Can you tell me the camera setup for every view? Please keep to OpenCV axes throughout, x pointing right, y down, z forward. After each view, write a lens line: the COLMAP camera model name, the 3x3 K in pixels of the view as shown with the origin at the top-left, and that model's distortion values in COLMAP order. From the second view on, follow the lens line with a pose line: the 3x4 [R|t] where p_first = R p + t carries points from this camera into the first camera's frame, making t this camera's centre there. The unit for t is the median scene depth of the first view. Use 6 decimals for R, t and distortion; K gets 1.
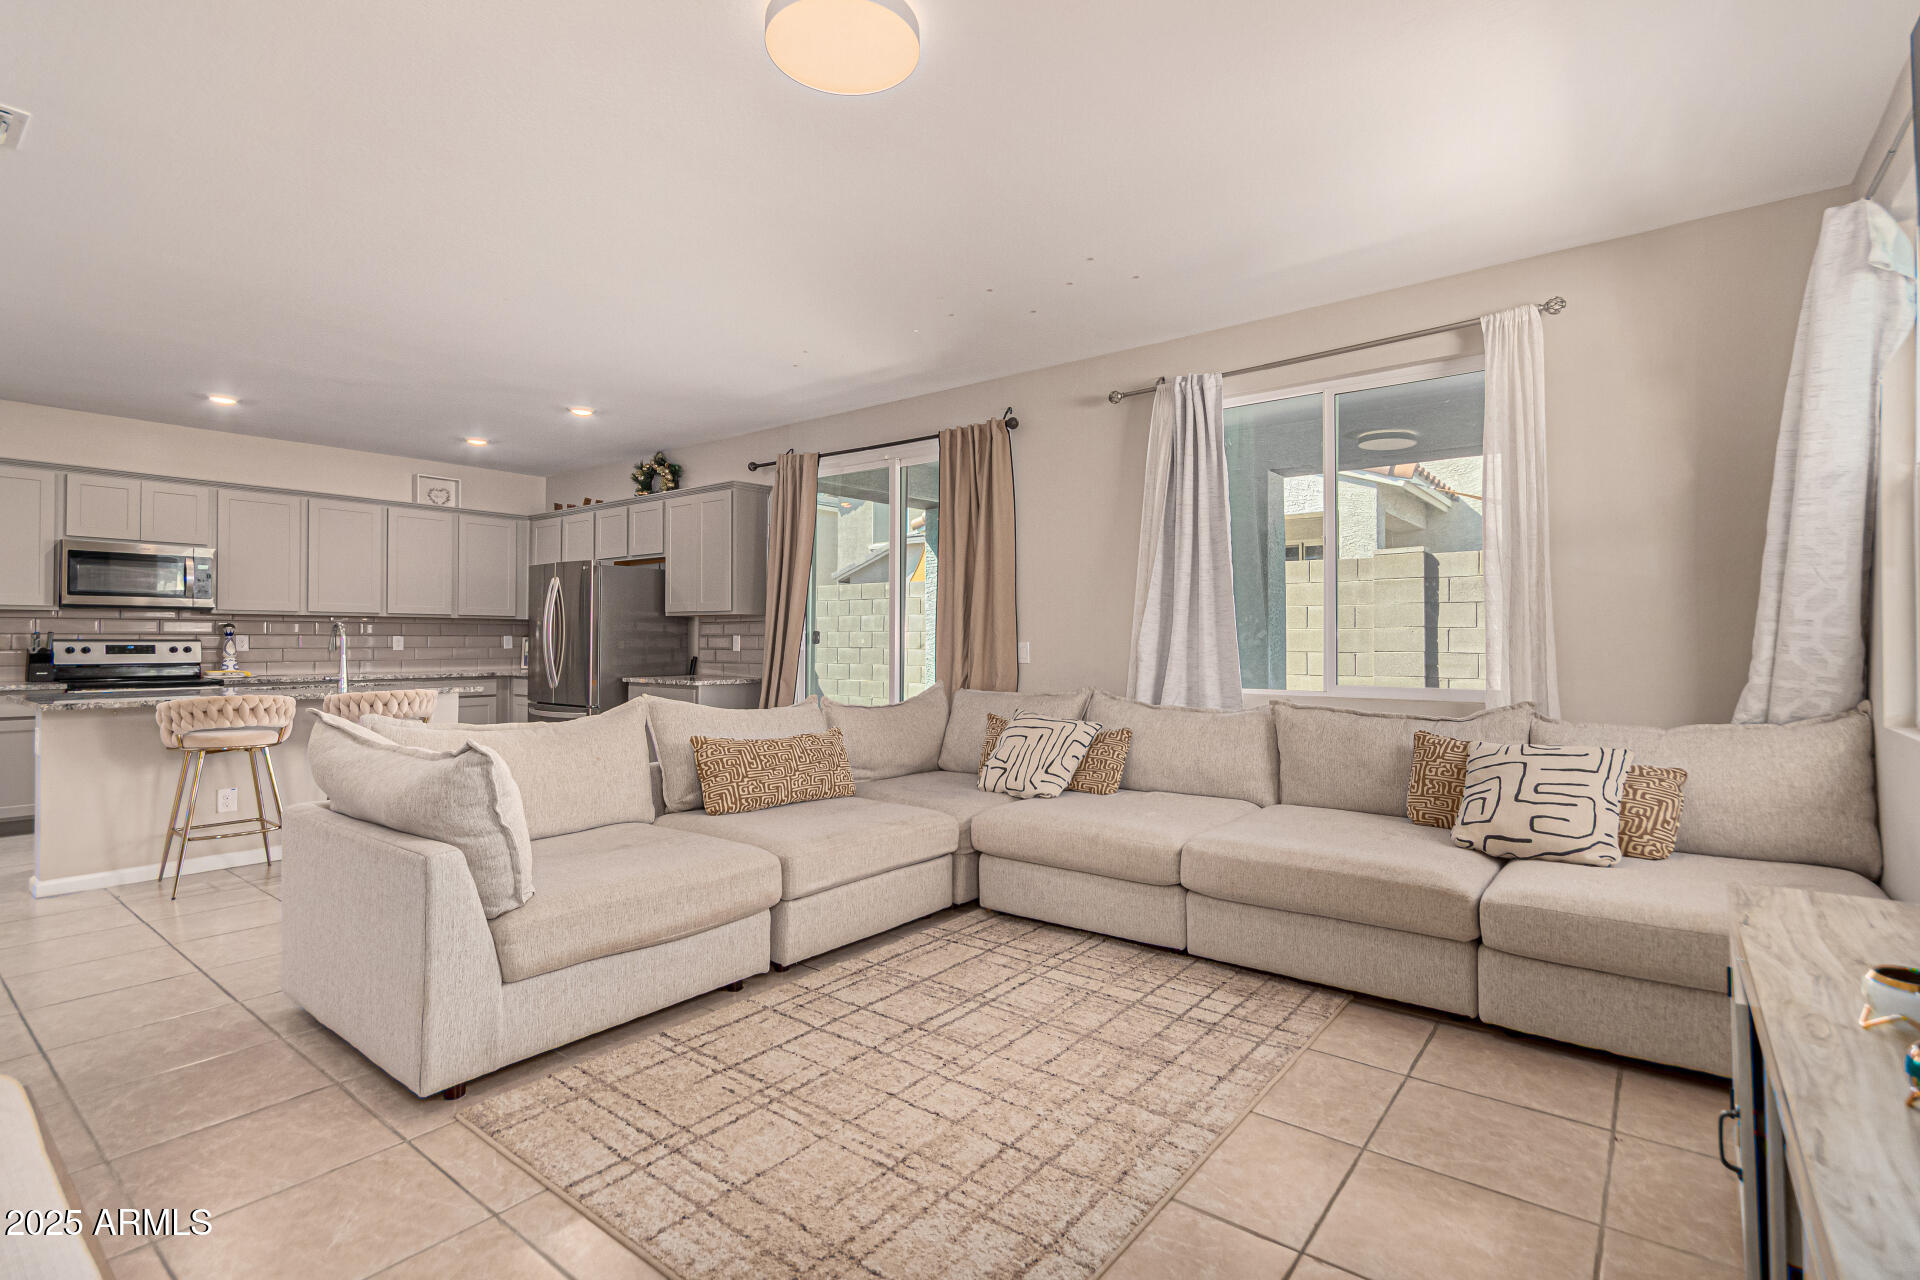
lens RADIAL K [[898.2, 0, 957.6], [0, 898.2, 617.6], [0, 0, 1]] dist [0.011257, -0.001373]
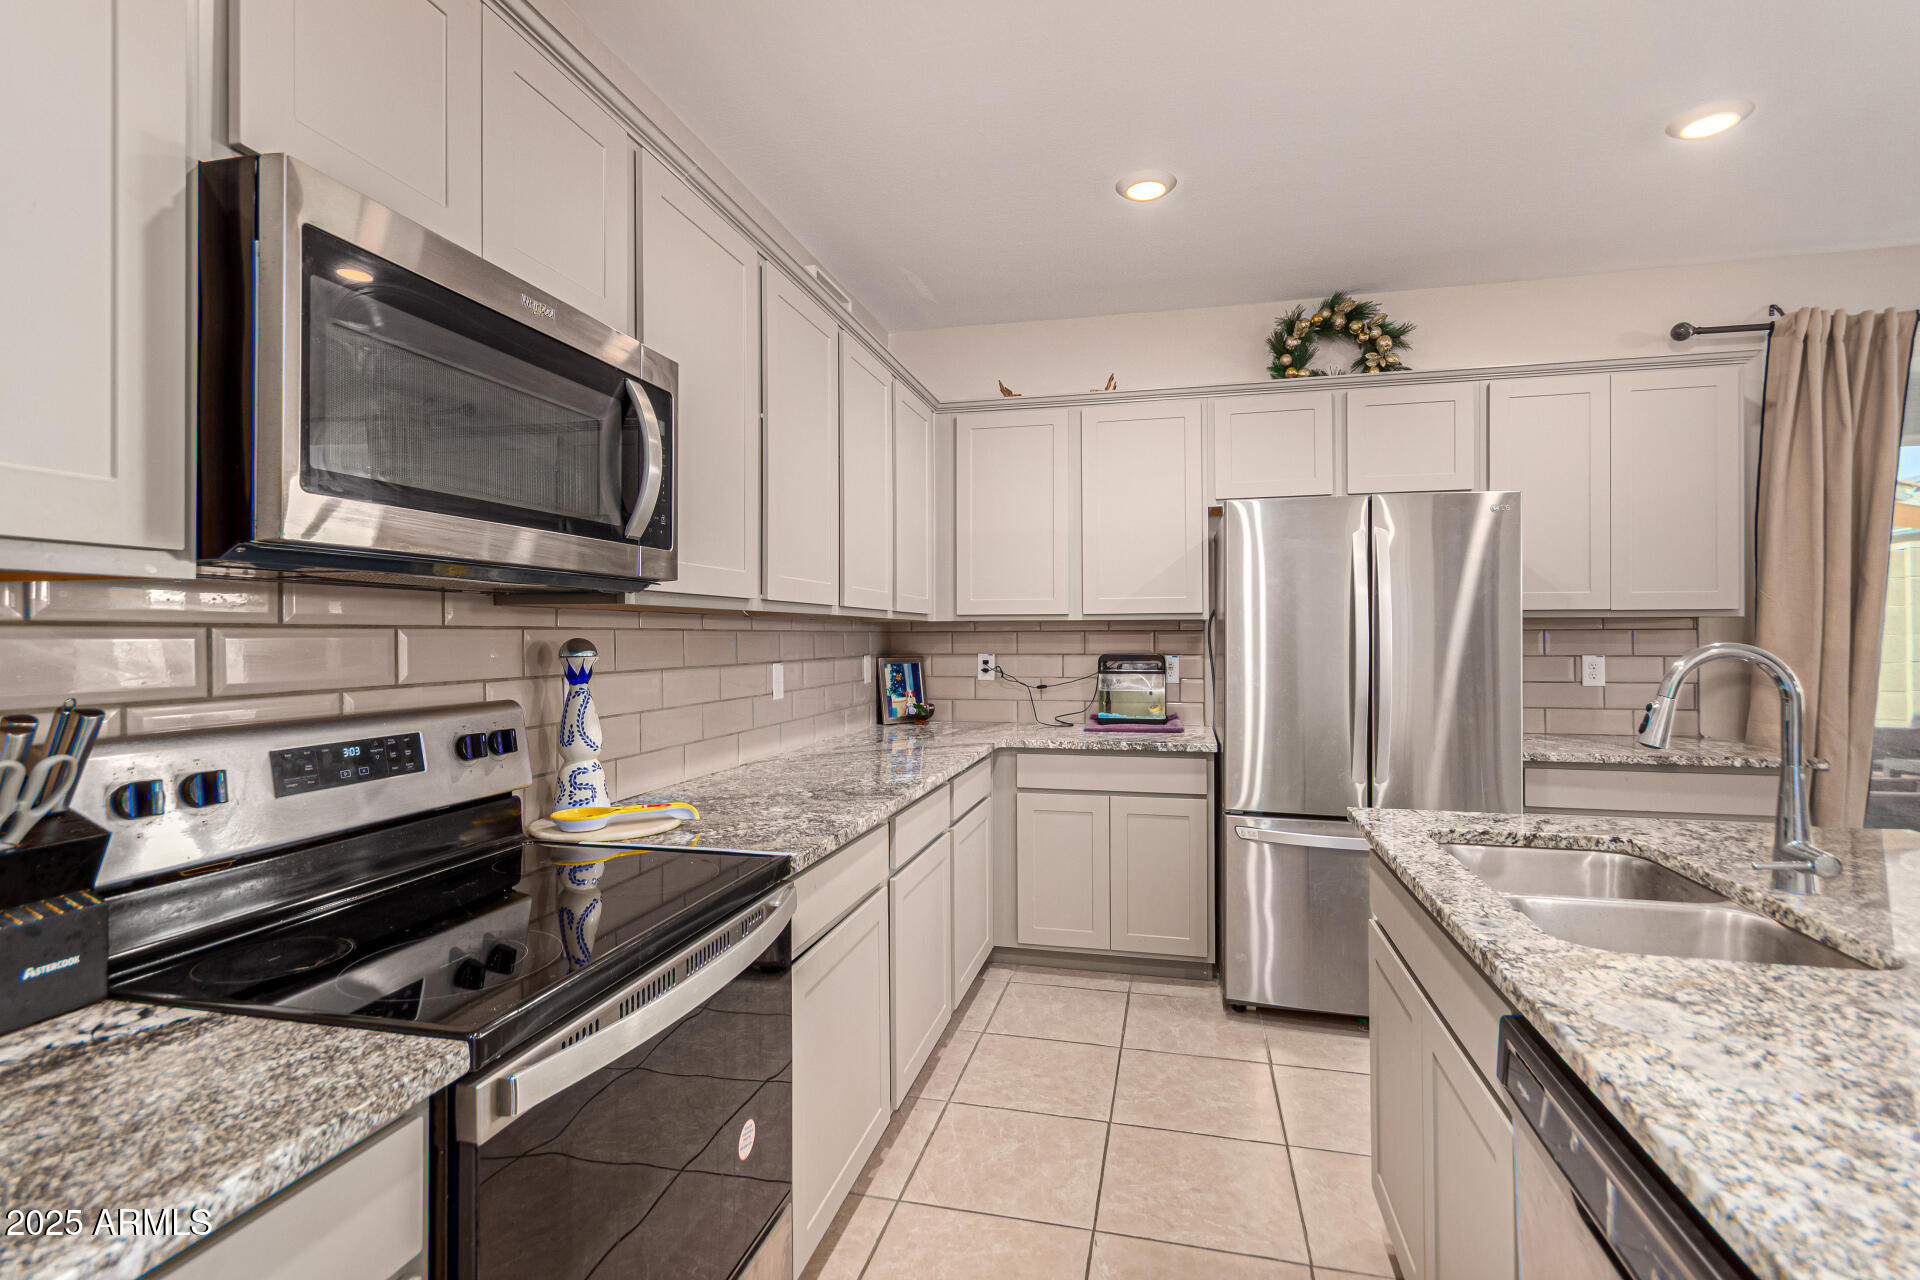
lens RADIAL K [[898.2, 0, 964.0], [0, 898.2, 636.7], [0, 0, 1]] dist [0.011257, -0.001373]
pose [[0.907712, -0.004614, 0.419569, -0.858114], [-0.006709, 0.999652, 0.025507, -0.002695], [-0.419540, -0.025968, 0.907365, 0.722212]]
